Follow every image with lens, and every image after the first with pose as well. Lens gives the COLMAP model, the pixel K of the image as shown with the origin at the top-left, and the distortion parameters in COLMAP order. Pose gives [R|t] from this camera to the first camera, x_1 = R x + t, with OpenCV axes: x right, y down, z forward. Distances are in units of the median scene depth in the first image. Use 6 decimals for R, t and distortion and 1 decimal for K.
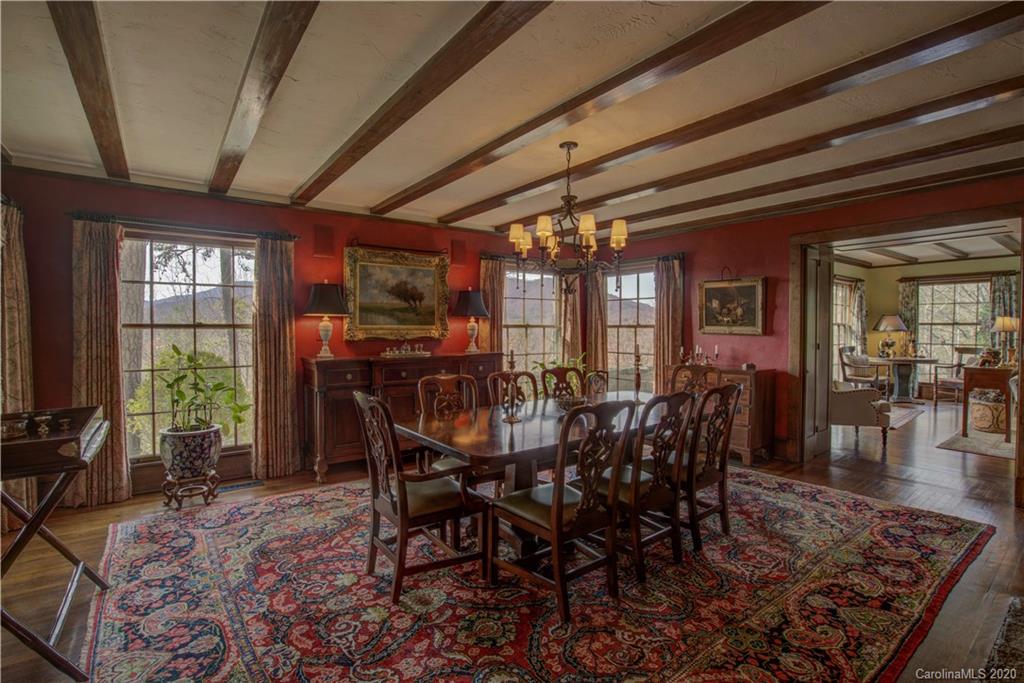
lens RADIAL K [[482.3, 0, 515.2], [0, 482.3, 338.1], [0, 0, 1]] dist [-0.038294, 0.008477]
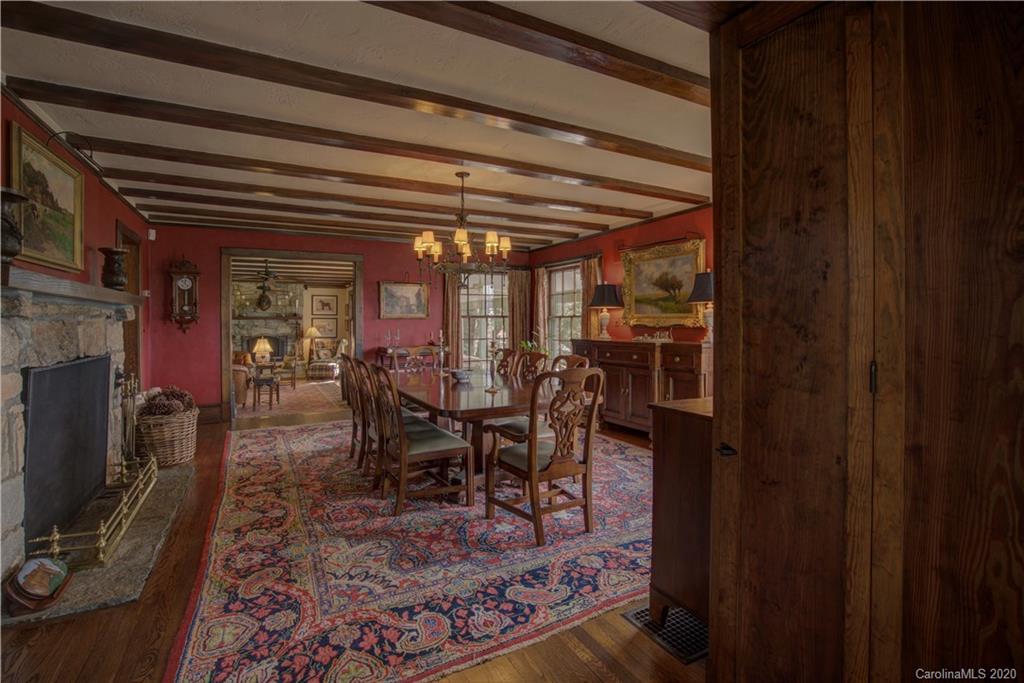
lens RADIAL K [[482.3, 0, 556.3], [0, 482.3, 328.6], [0, 0, 1]] dist [-0.038294, 0.008477]
pose [[-0.113619, 0.017580, -0.993369, 1.209068], [-0.006581, 0.999808, 0.018447, -0.015658], [0.993503, 0.008633, -0.113482, 1.231893]]
